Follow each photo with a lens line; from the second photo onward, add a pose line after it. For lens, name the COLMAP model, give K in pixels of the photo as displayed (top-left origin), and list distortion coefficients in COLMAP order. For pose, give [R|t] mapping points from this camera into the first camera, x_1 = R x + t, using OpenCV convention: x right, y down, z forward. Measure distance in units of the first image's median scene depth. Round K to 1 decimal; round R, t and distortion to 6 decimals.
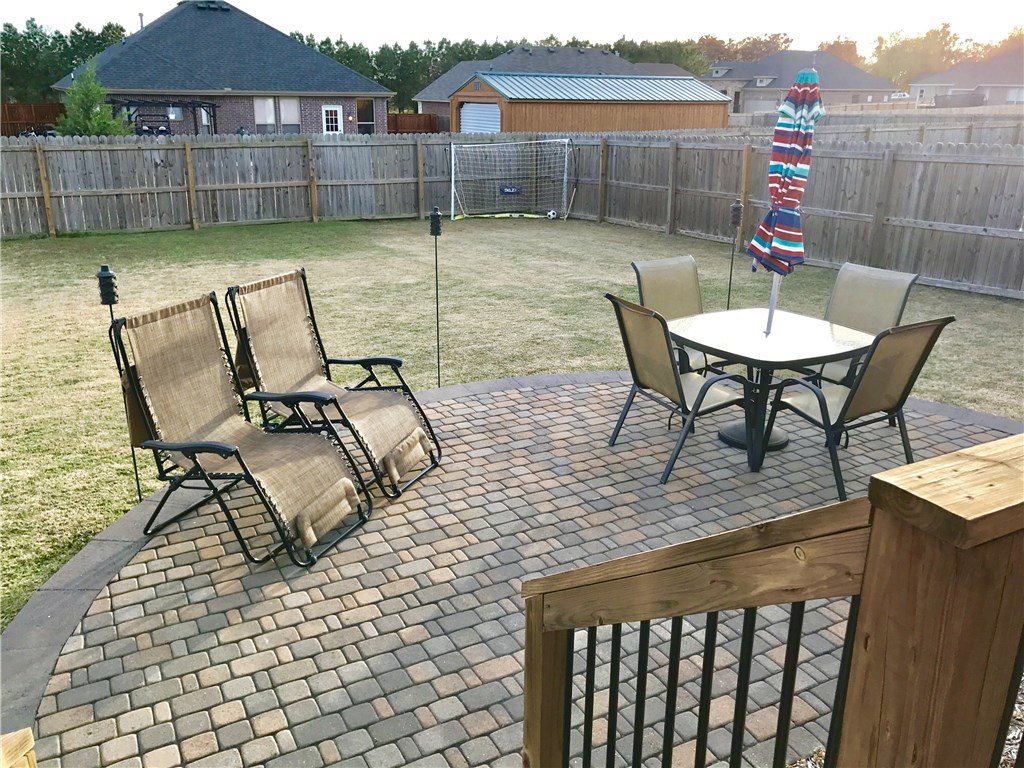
lens RADIAL K [[839.1, 0, 511.3], [0, 839.1, 376.7], [0, 0, 1]] dist [0.028899, -0.026198]
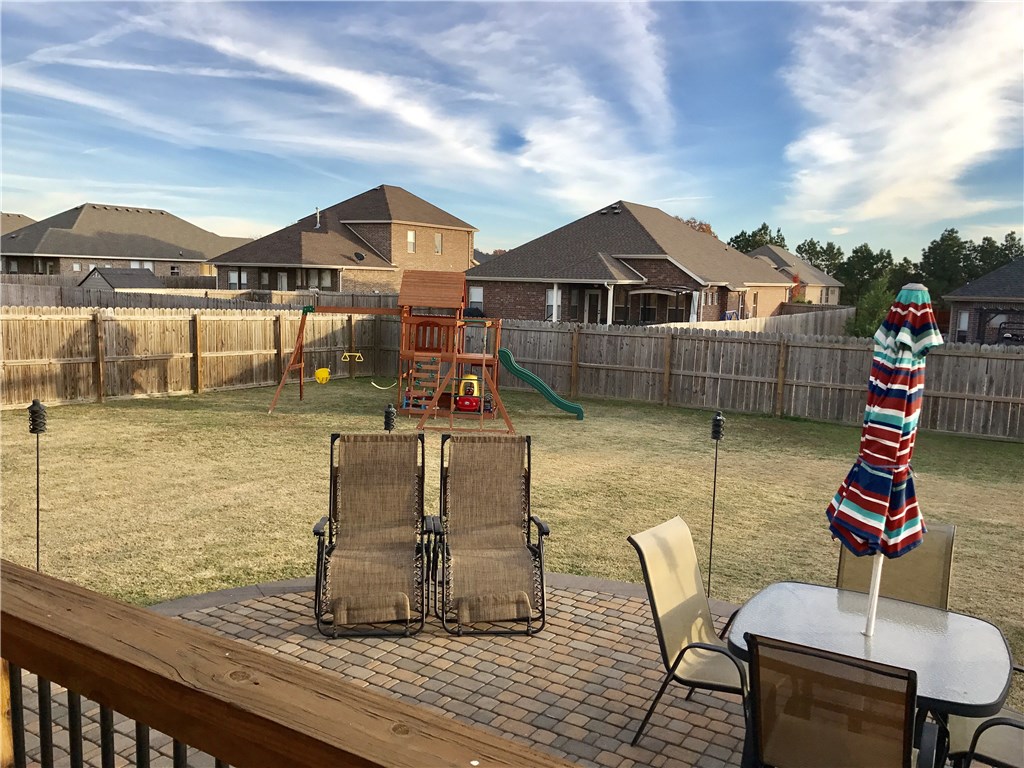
lens RADIAL K [[839.1, 0, 513.7], [0, 839.1, 378.8], [0, 0, 1]] dist [0.028899, -0.026198]
pose [[0.497194, 0.104311, -0.861346, 0.796568], [-0.297899, 0.952921, -0.056555, -0.137949], [0.814895, 0.284713, 0.504860, 0.362017]]
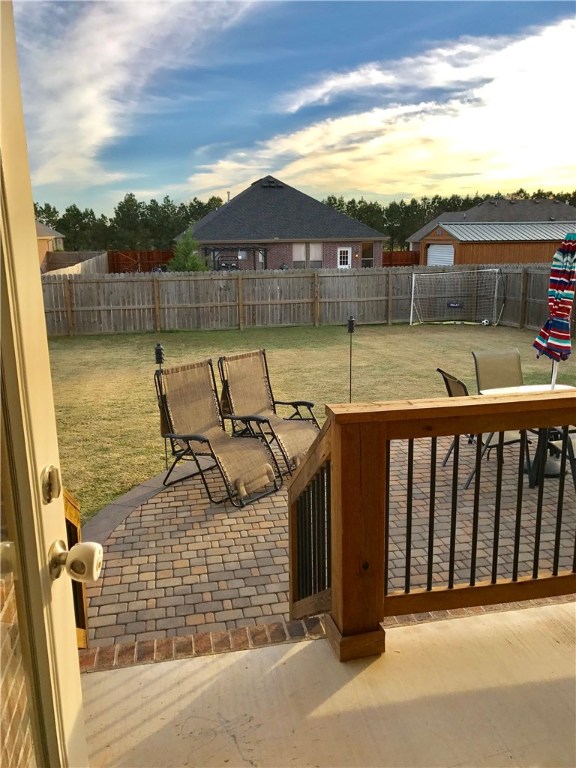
lens RADIAL K [[629.3, 0, 292.5], [0, 629.3, 383.3], [0, 0, 1]] dist [0.028899, -0.026198]
pose [[0.955112, 0.042070, -0.293241, 0.205506], [-0.069412, 0.994090, -0.083463, 0.050066], [0.287997, 0.100071, 0.952388, -0.237431]]
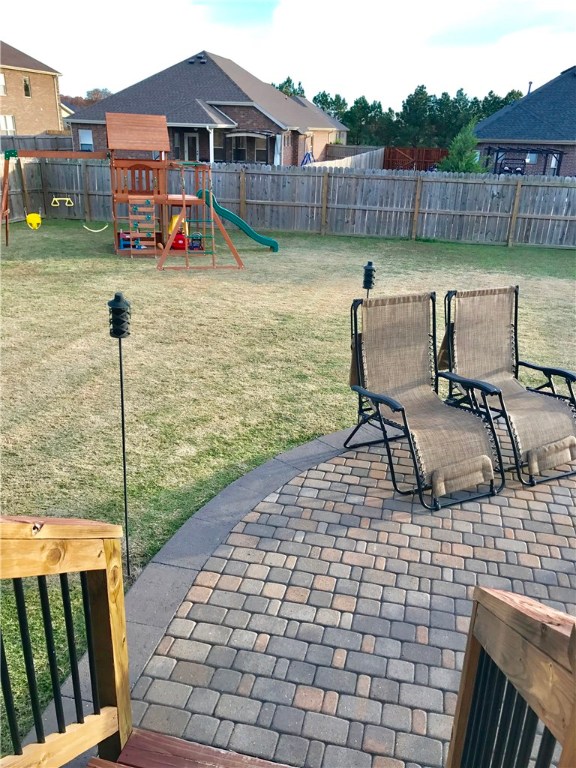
lens RADIAL K [[629.3, 0, 293.0], [0, 629.3, 380.7], [0, 0, 1]] dist [0.028899, -0.026198]
pose [[0.748170, 0.253845, -0.613028, 0.116573], [-0.232223, 0.965666, 0.116451, -0.025683], [0.621541, 0.055234, 0.781432, 0.072250]]
